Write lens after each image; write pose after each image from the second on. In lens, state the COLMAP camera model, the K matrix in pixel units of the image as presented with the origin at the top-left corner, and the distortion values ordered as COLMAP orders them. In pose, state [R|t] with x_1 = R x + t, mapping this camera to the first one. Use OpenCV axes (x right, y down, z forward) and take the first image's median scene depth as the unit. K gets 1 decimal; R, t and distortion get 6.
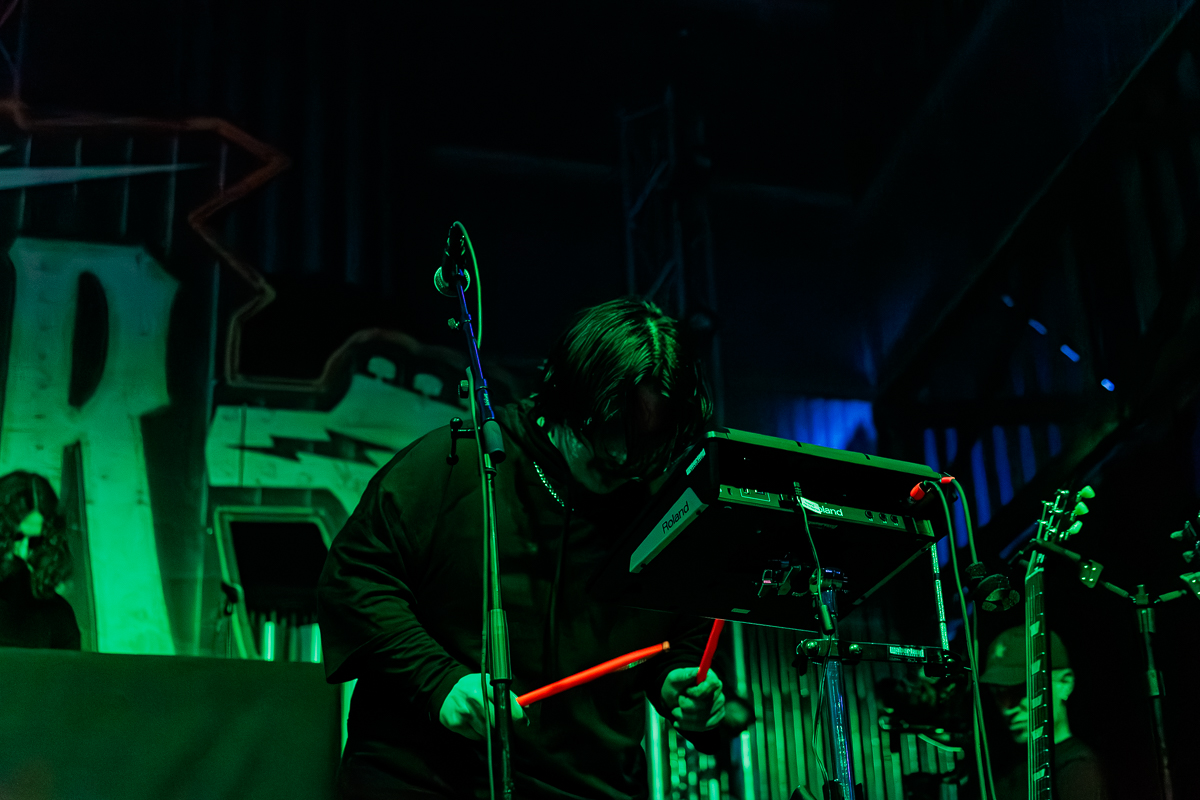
lens RADIAL K [[2086.6, 0, 600.2], [0, 2086.6, 464.4], [0, 0, 1]] dist [-0.002284, 0.055064]
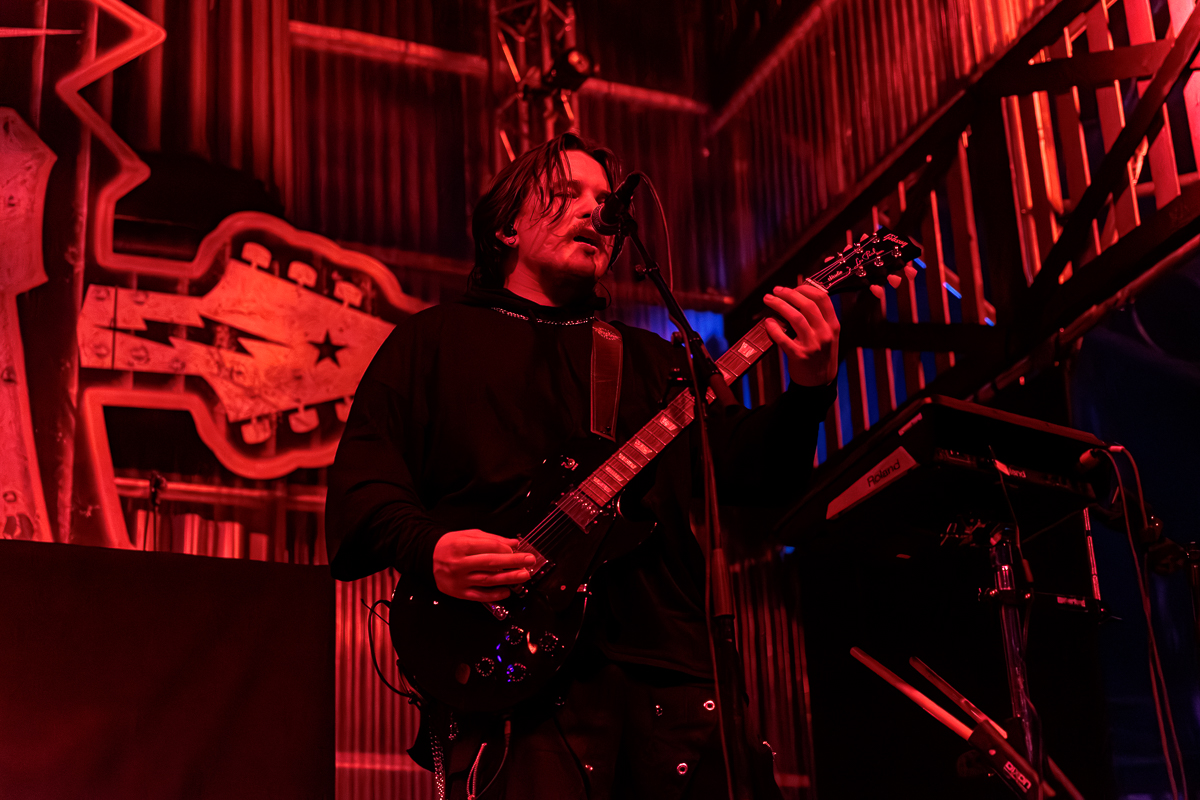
lens RADIAL K [[2163.8, 0, 600.0], [0, 2163.8, 400.0], [0, 0, 1]] dist [0.027019, -0.122811]
pose [[0.986798, 0.047899, 0.154709, -0.102751], [-0.052278, 0.998335, 0.024360, -0.011668], [-0.153284, -0.032127, 0.987660, -0.034931]]
